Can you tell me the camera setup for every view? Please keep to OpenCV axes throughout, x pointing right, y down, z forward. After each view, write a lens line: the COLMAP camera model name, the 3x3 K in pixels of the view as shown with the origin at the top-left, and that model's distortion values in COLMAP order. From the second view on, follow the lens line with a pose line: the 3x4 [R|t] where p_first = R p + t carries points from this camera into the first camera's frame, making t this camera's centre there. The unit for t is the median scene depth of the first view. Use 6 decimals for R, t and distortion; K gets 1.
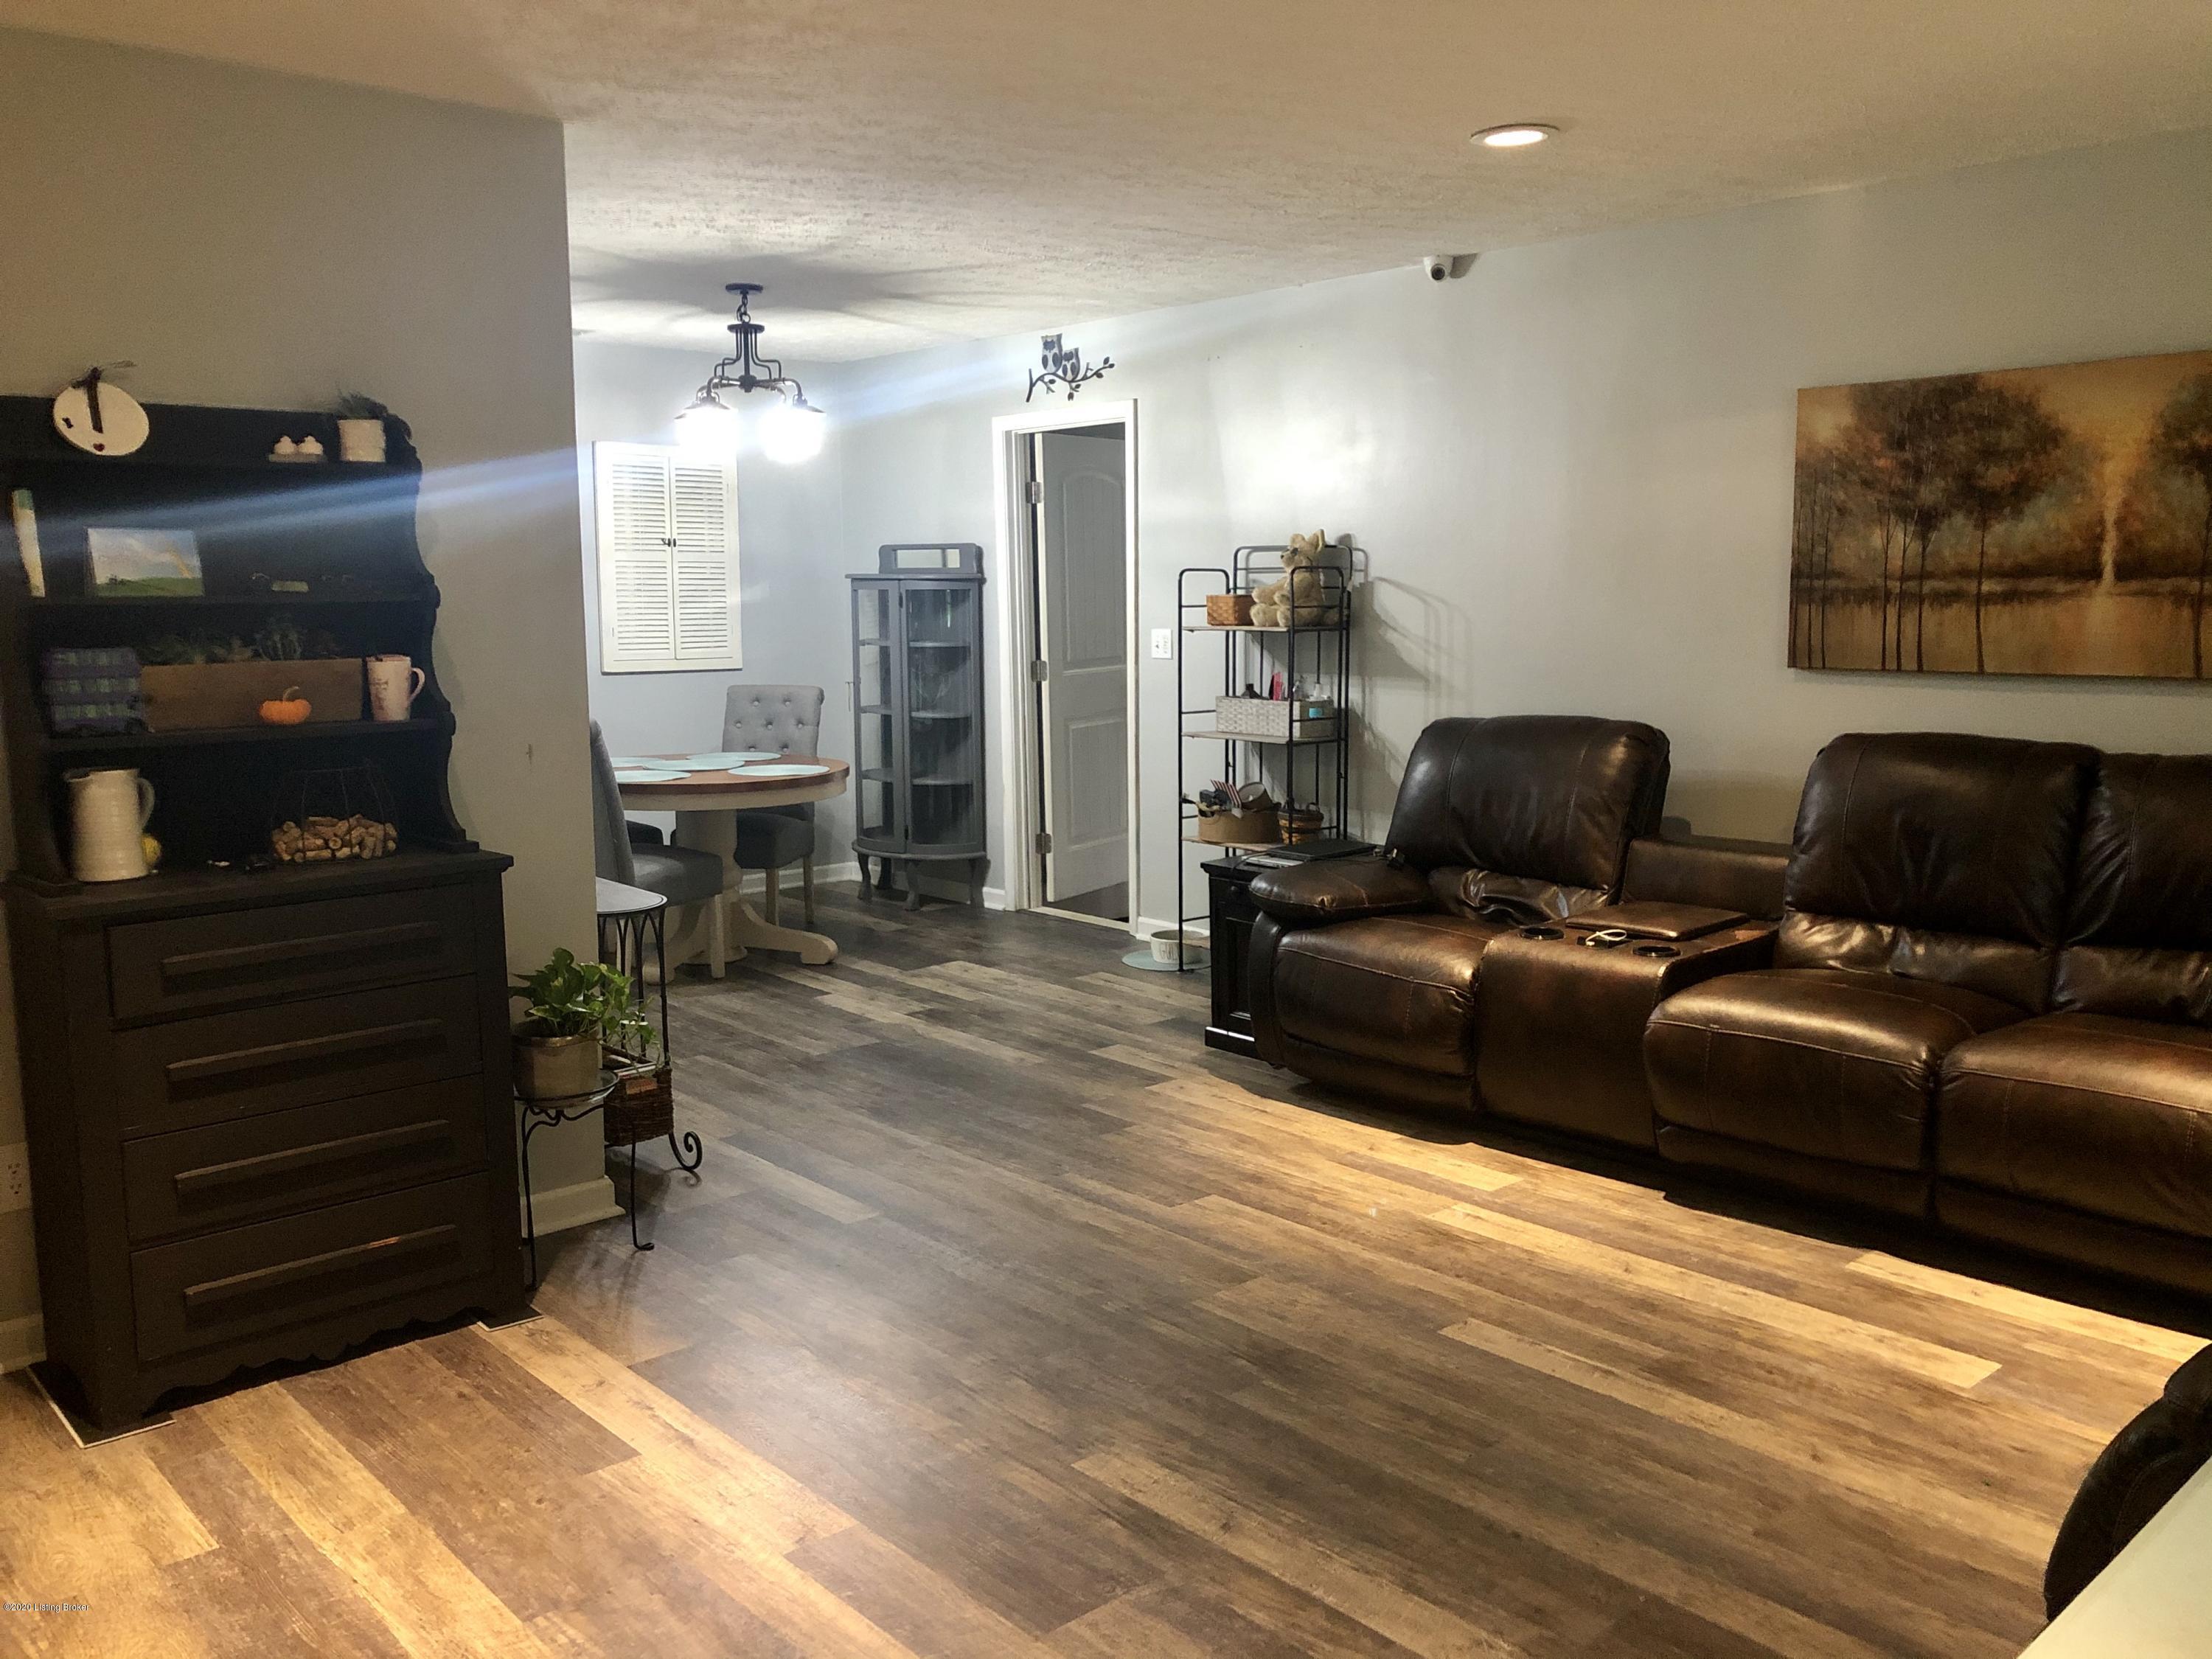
lens RADIAL K [[1762.9, 0, 1106.0], [0, 1762.9, 829.5], [0, 0, 1]] dist [0.013934, 0.006141]
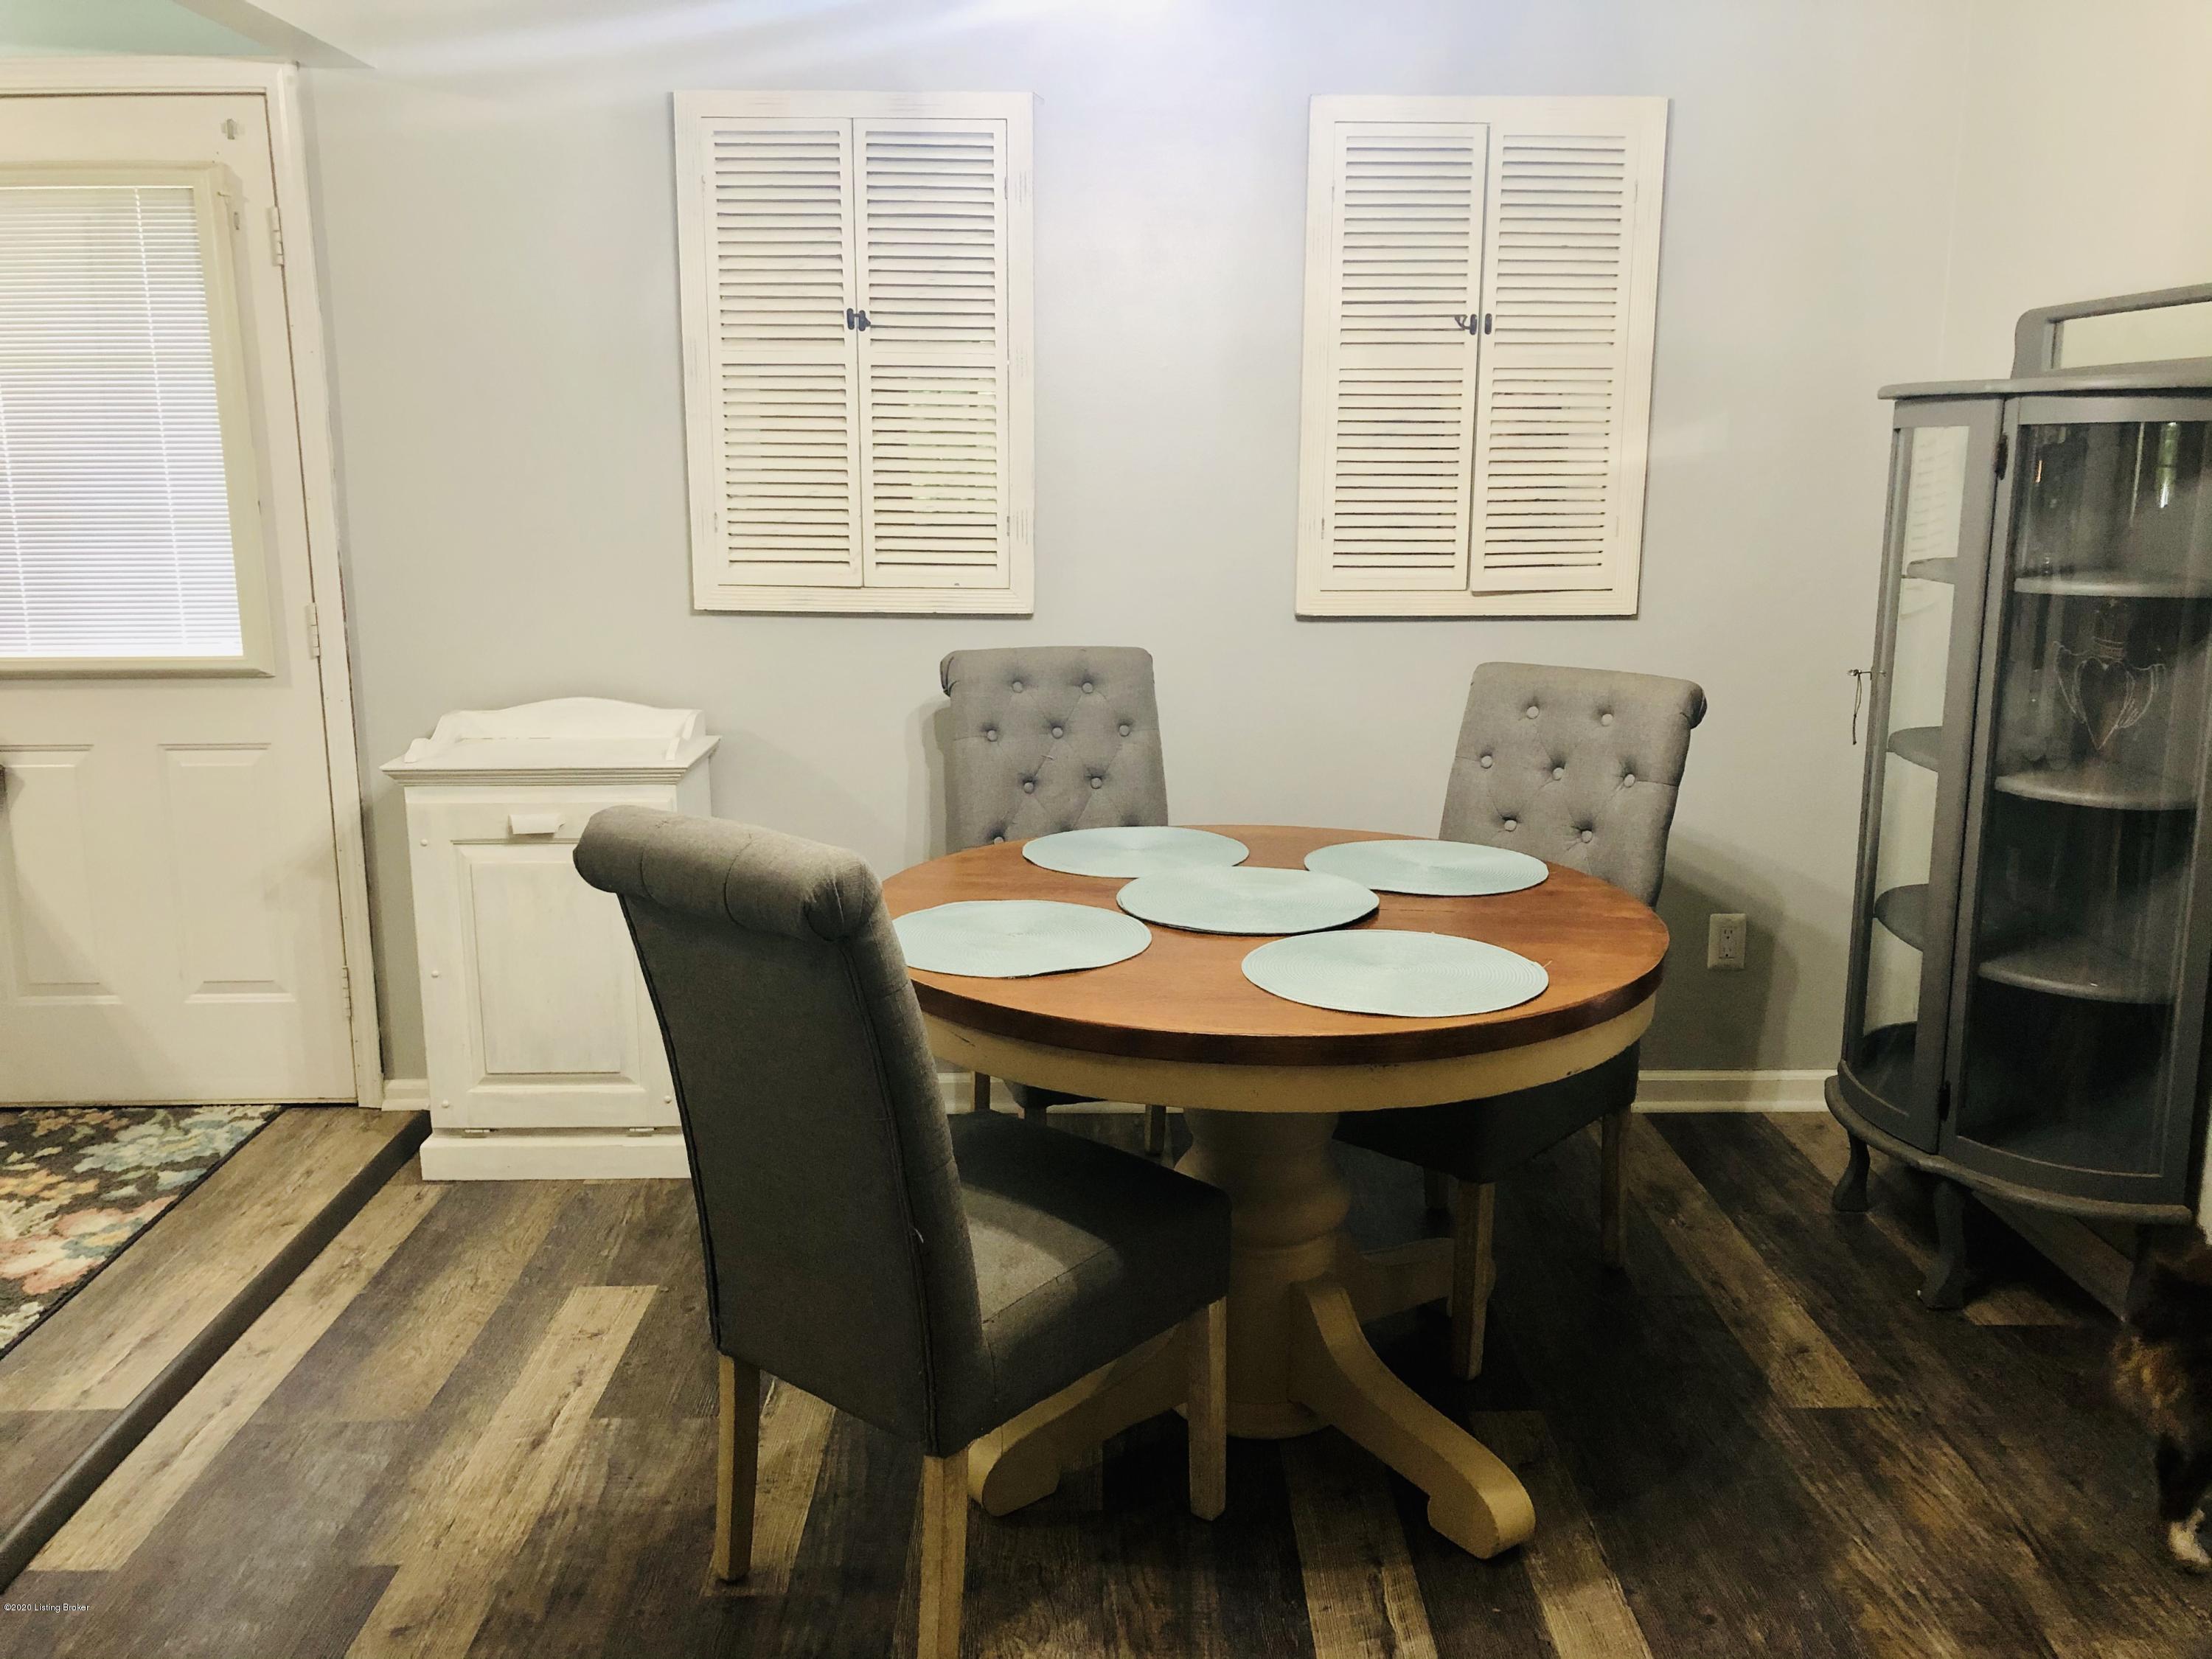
lens RADIAL K [[1762.9, 0, 1106.0], [0, 1762.9, 829.5], [0, 0, 1]] dist [0.013934, 0.006141]
pose [[0.749787, 0.126769, -0.649423, -0.016272], [-0.095883, 0.991932, 0.082926, -0.070422], [0.654696, 0.000092, 0.755893, 0.653079]]
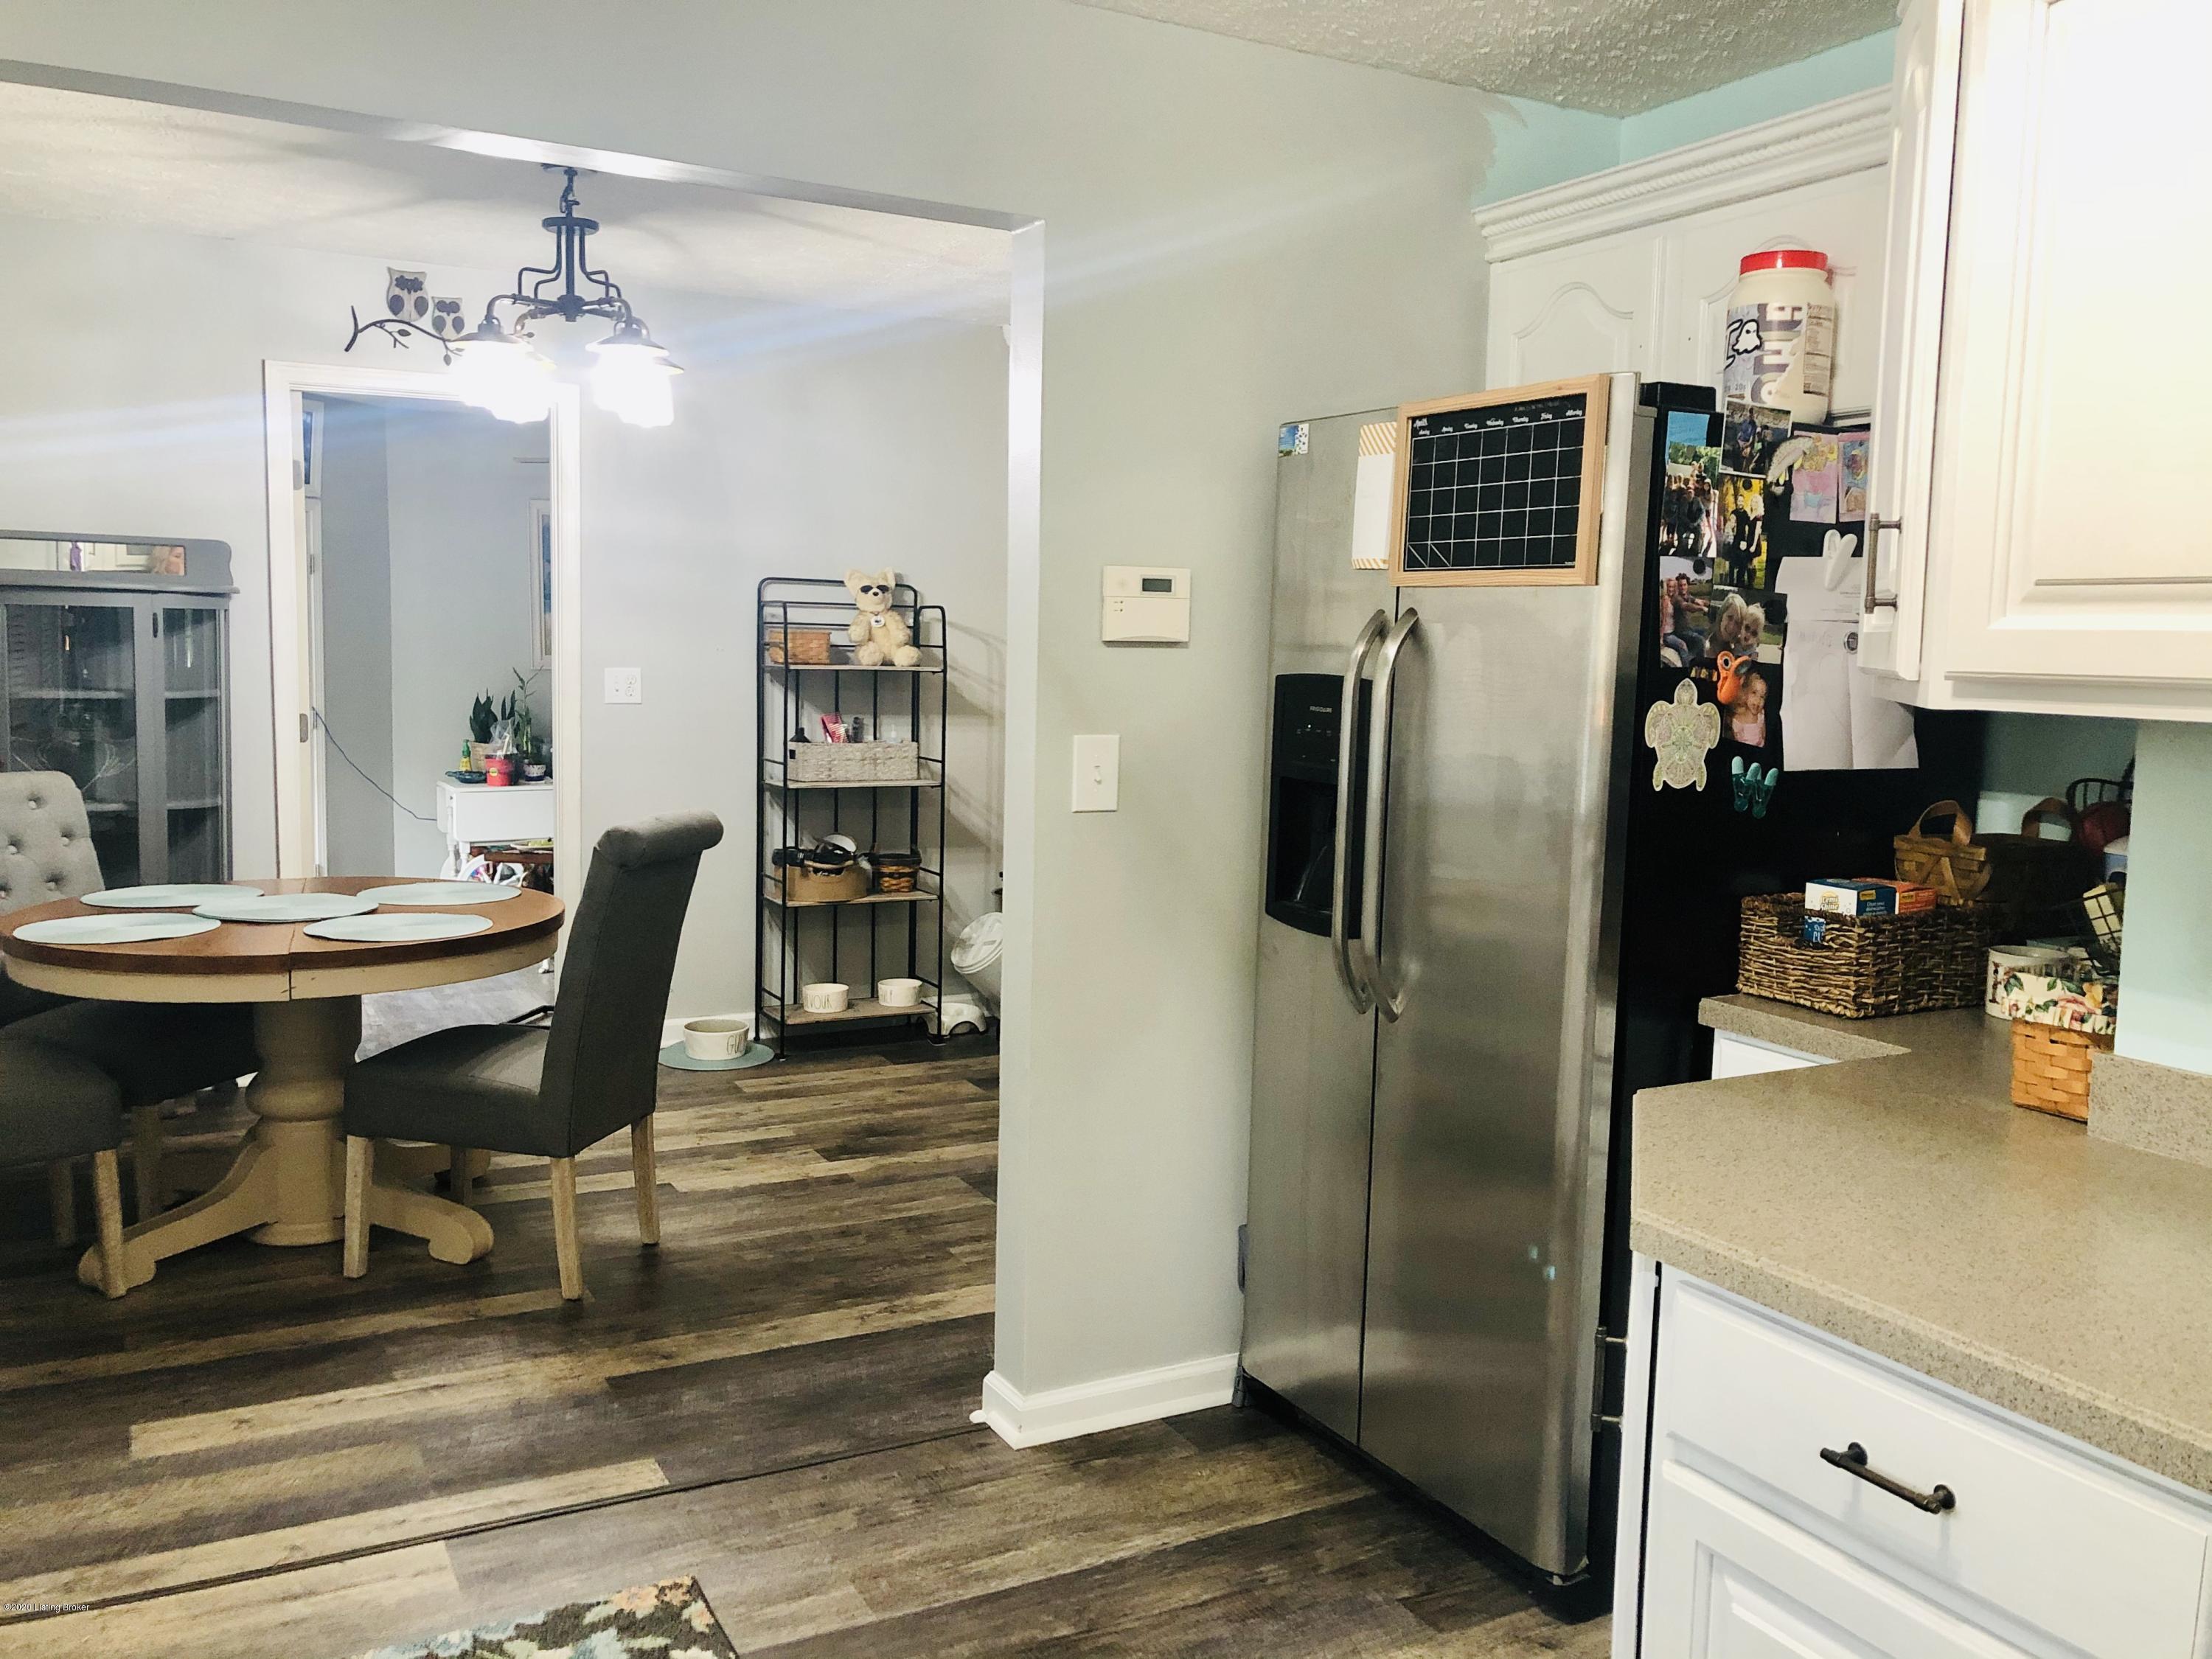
lens RADIAL K [[1762.9, 0, 1106.0], [0, 1762.9, 829.5], [0, 0, 1]] dist [0.013934, 0.006141]
pose [[0.229248, -0.094946, 0.968726, -0.689070], [0.107153, 0.991644, 0.071834, -0.069754], [-0.967452, 0.087334, 0.237507, 0.554271]]
